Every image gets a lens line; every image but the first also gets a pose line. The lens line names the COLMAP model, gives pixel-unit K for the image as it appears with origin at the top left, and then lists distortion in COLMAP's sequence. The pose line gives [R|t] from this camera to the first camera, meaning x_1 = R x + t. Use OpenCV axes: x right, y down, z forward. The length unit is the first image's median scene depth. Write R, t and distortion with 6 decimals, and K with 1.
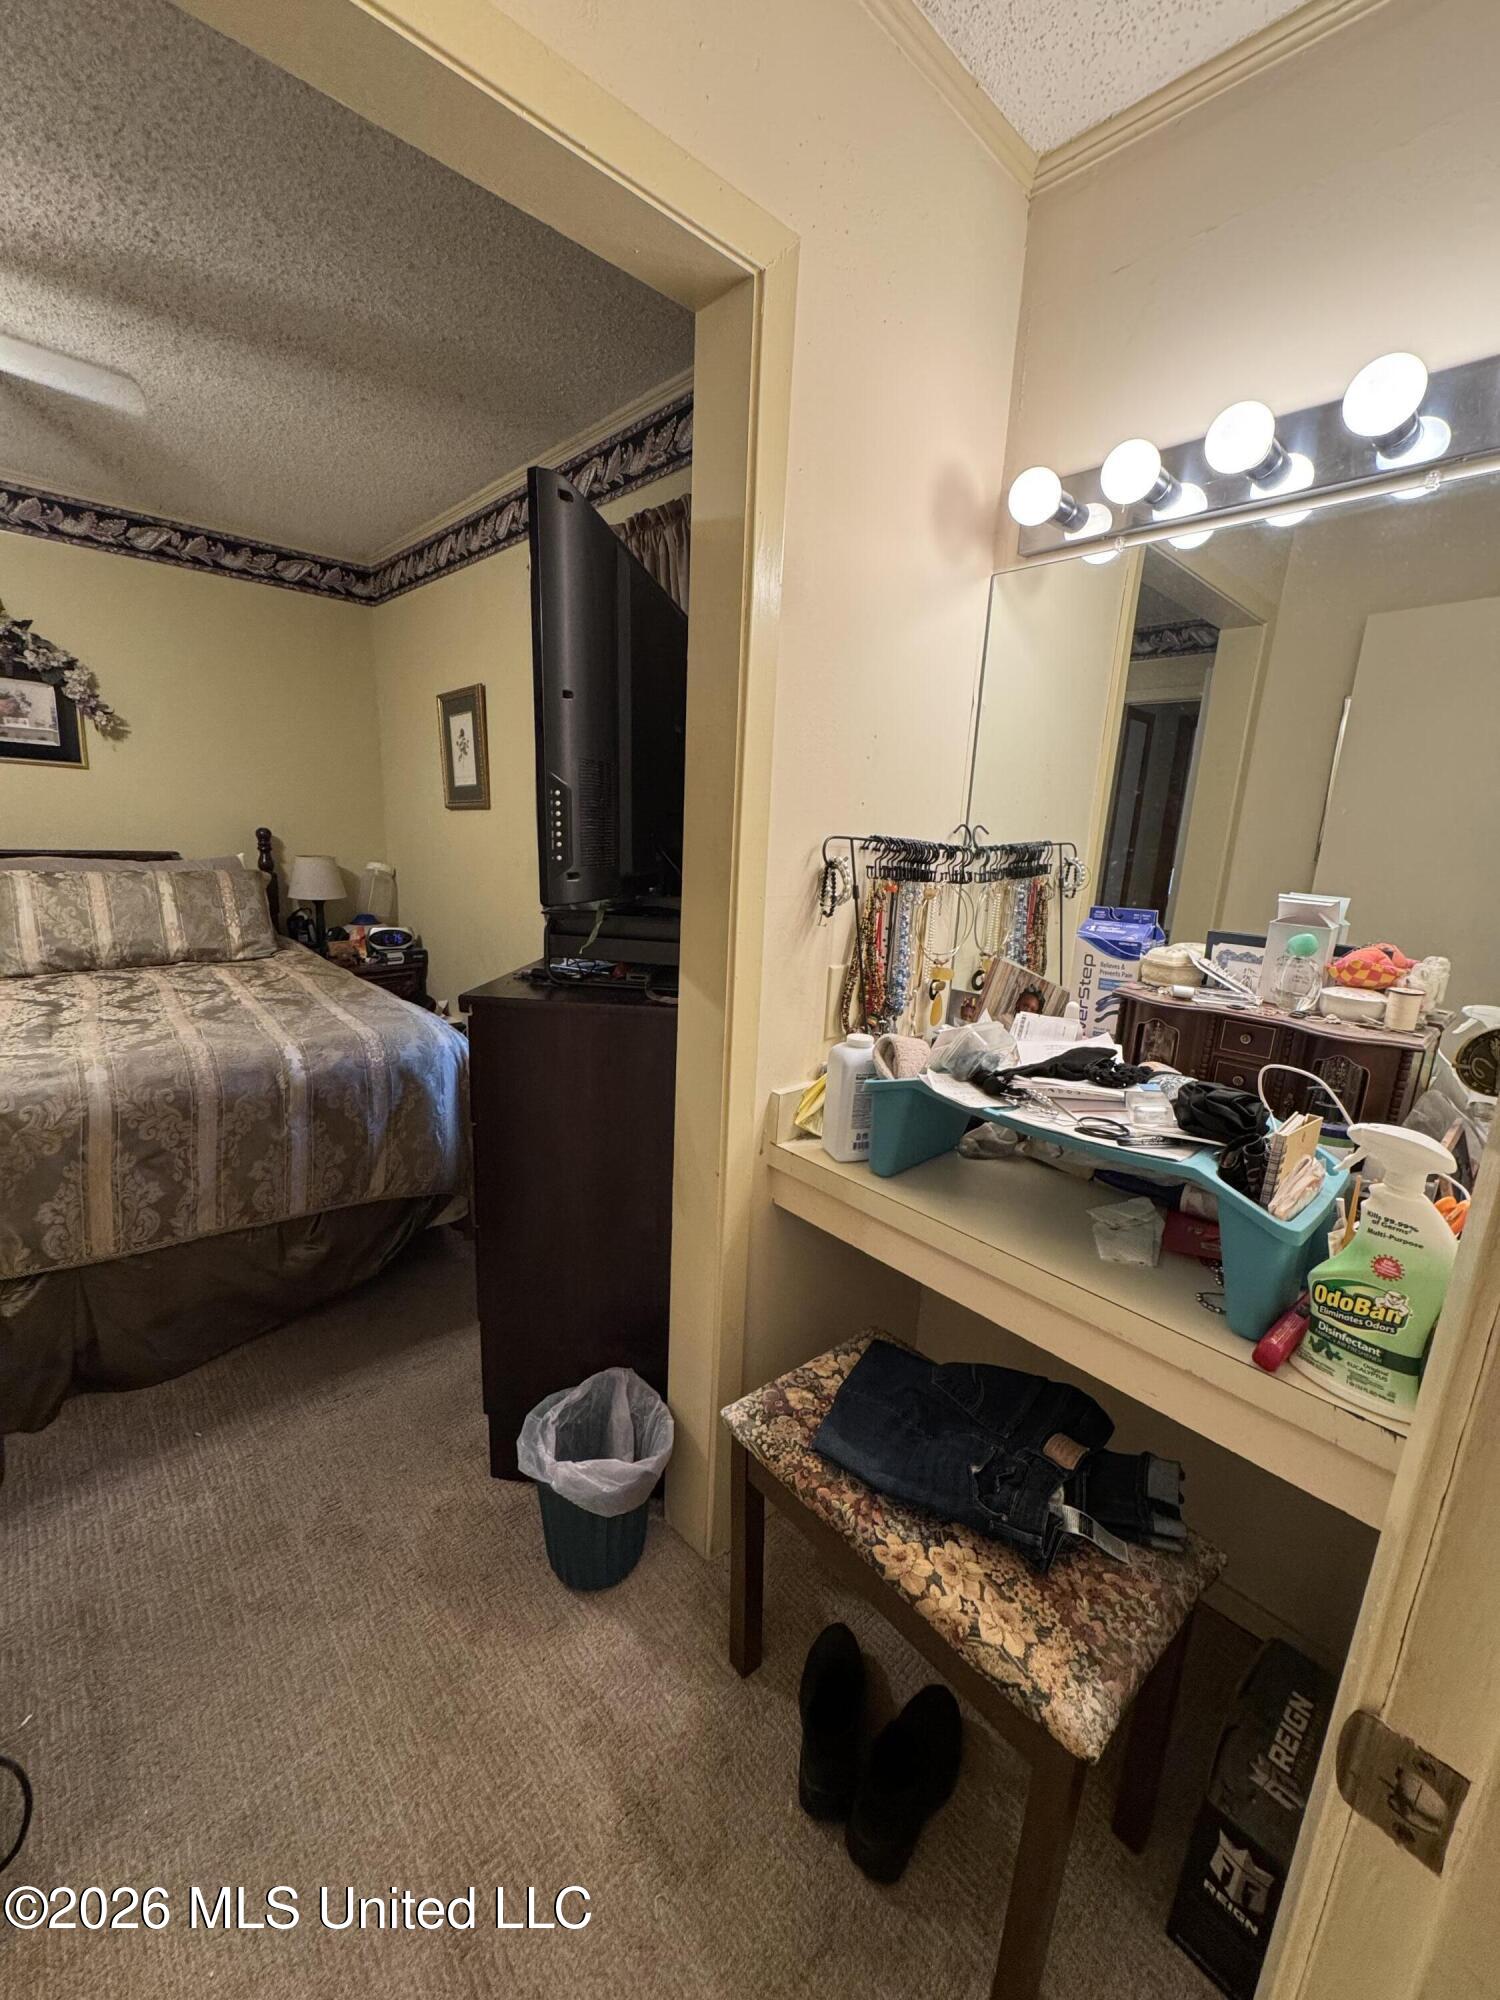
lens RADIAL K [[795.1, 0, 749.0], [0, 795.1, 1002.0], [0, 0, 1]] dist [-0.000827, -0.000432]
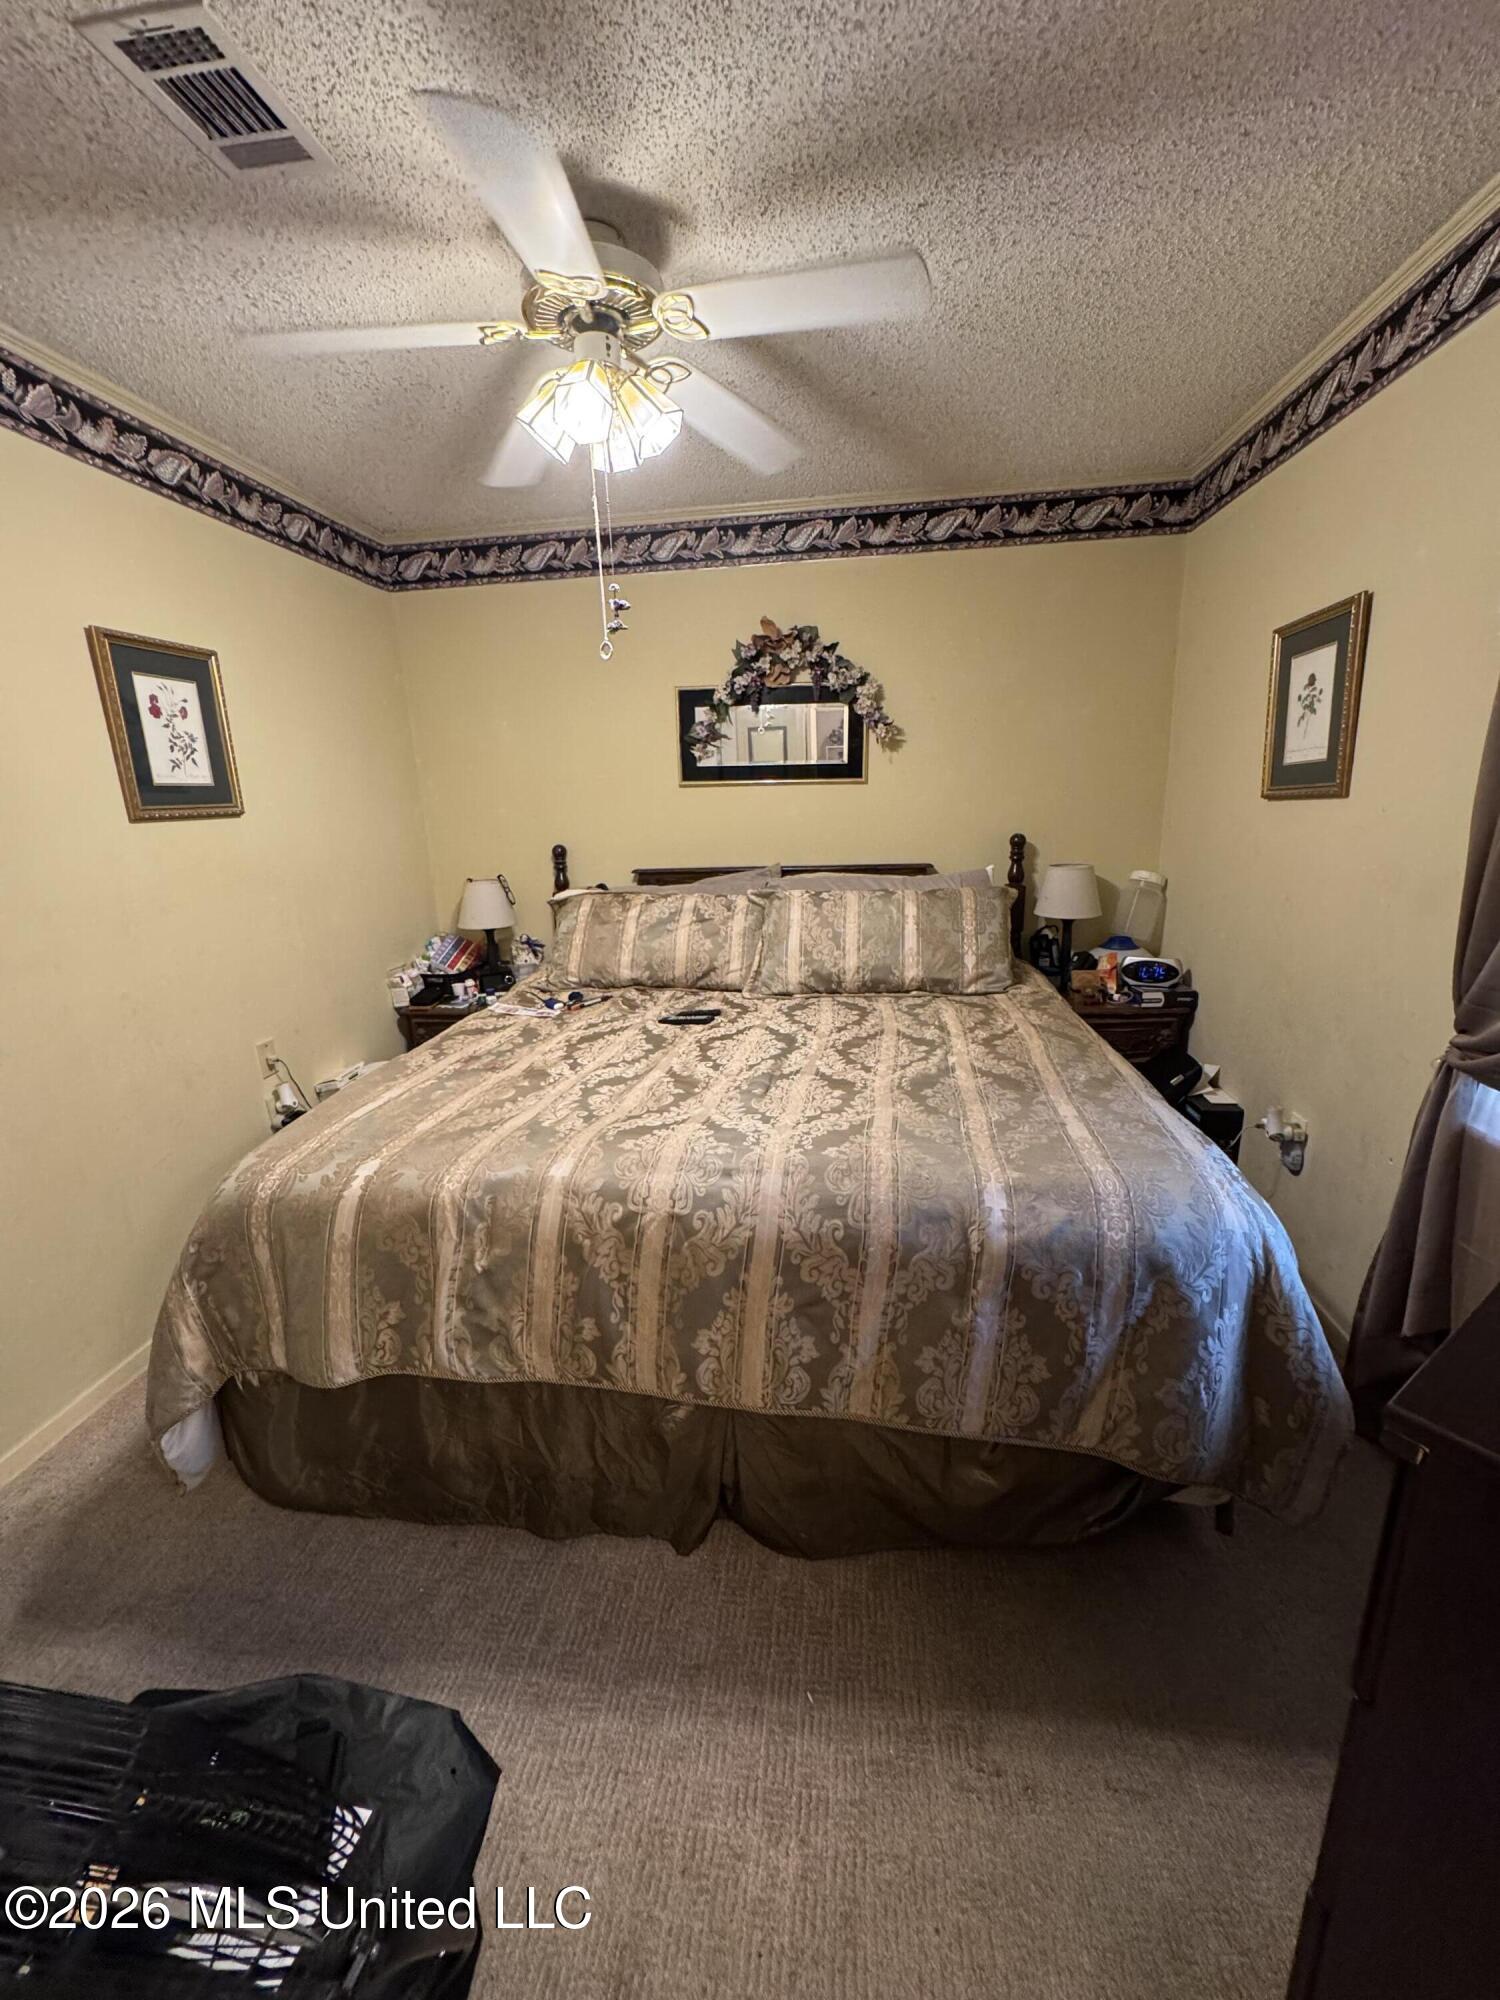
lens RADIAL K [[795.1, 0, 747.5], [0, 795.1, 997.8], [0, 0, 1]] dist [-0.000827, -0.000432]
pose [[0.639962, 0.123198, -0.758466, -0.168301], [-0.105728, 0.991793, 0.071888, -0.101804], [0.761098, 0.034185, 0.647735, 0.306762]]
